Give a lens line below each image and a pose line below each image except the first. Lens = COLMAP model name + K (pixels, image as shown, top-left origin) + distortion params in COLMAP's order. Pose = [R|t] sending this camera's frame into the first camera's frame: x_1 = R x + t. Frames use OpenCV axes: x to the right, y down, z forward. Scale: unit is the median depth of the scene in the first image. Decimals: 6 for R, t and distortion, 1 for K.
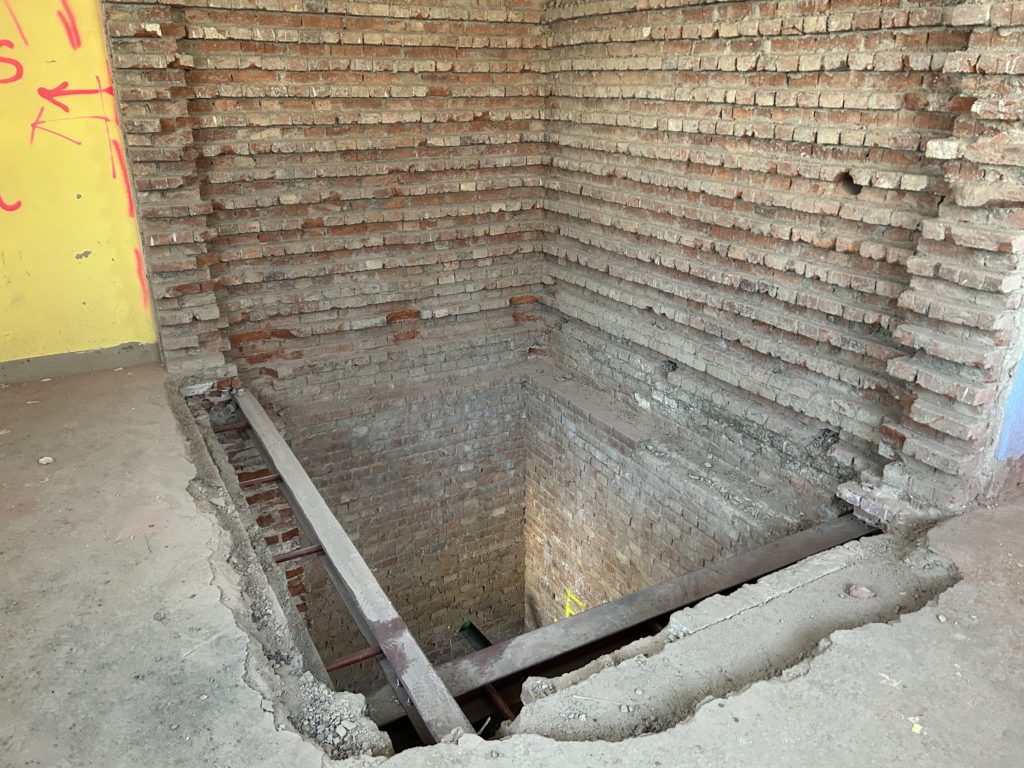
lens RADIAL K [[764.3, 0, 525.8], [0, 764.3, 379.2], [0, 0, 1]] dist [0.044072, -0.073189]
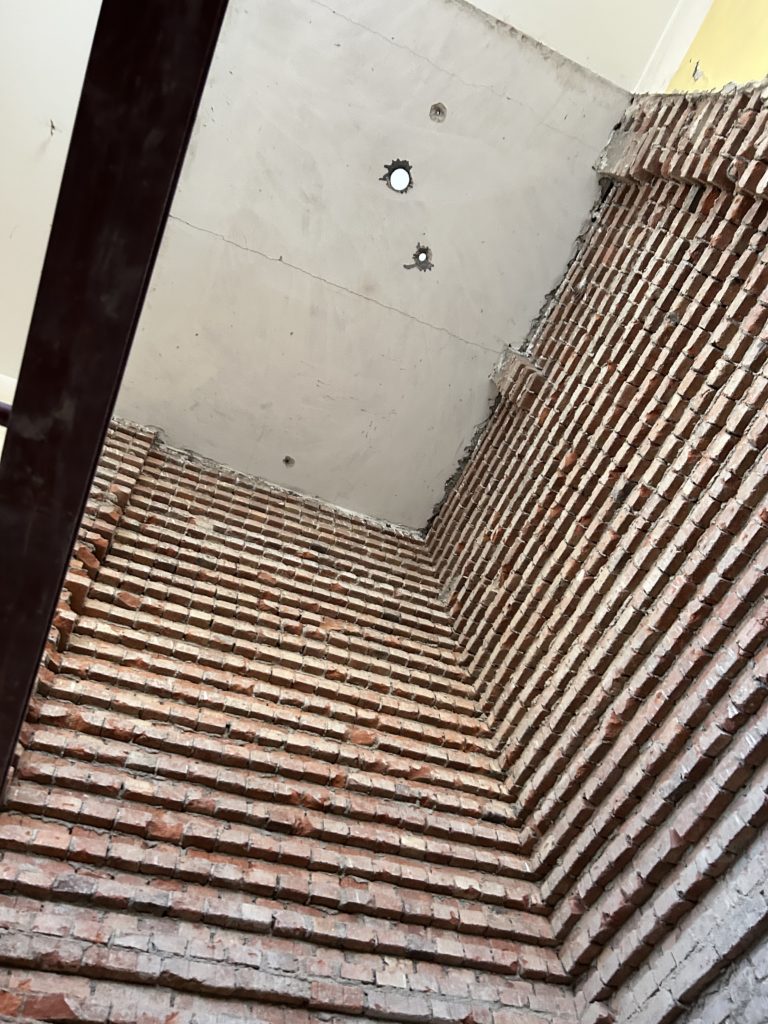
lens RADIAL K [[764.3, 0, 384.0], [0, 764.3, 512.0], [0, 0, 1]] dist [0.044072, -0.073189]
pose [[0.987571, -0.147554, 0.054148, -0.086499], [0.075262, 0.141498, -0.987073, 0.319396], [0.137985, 0.978880, 0.150844, 0.586717]]
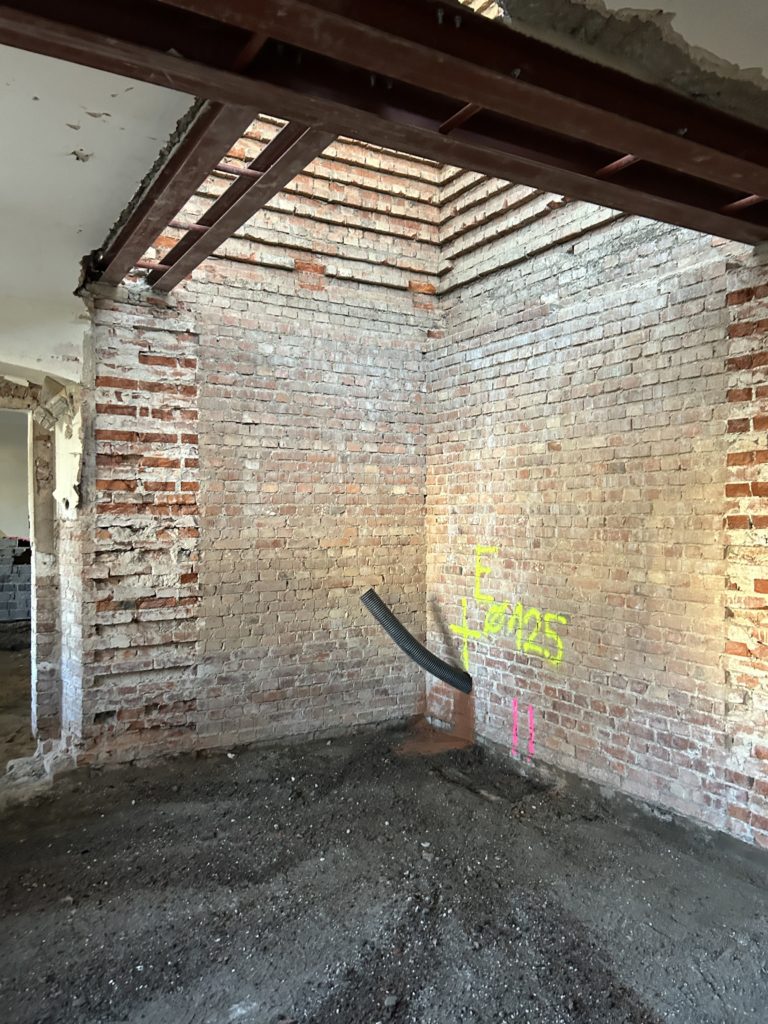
lens RADIAL K [[764.3, 0, 384.0], [0, 764.3, 512.0], [0, 0, 1]] dist [0.044072, -0.073189]
pose [[0.999960, -0.007489, 0.004865, -0.063437], [0.008667, 0.945251, -0.326230, 0.545024], [-0.002156, 0.326259, 0.945278, 0.114806]]
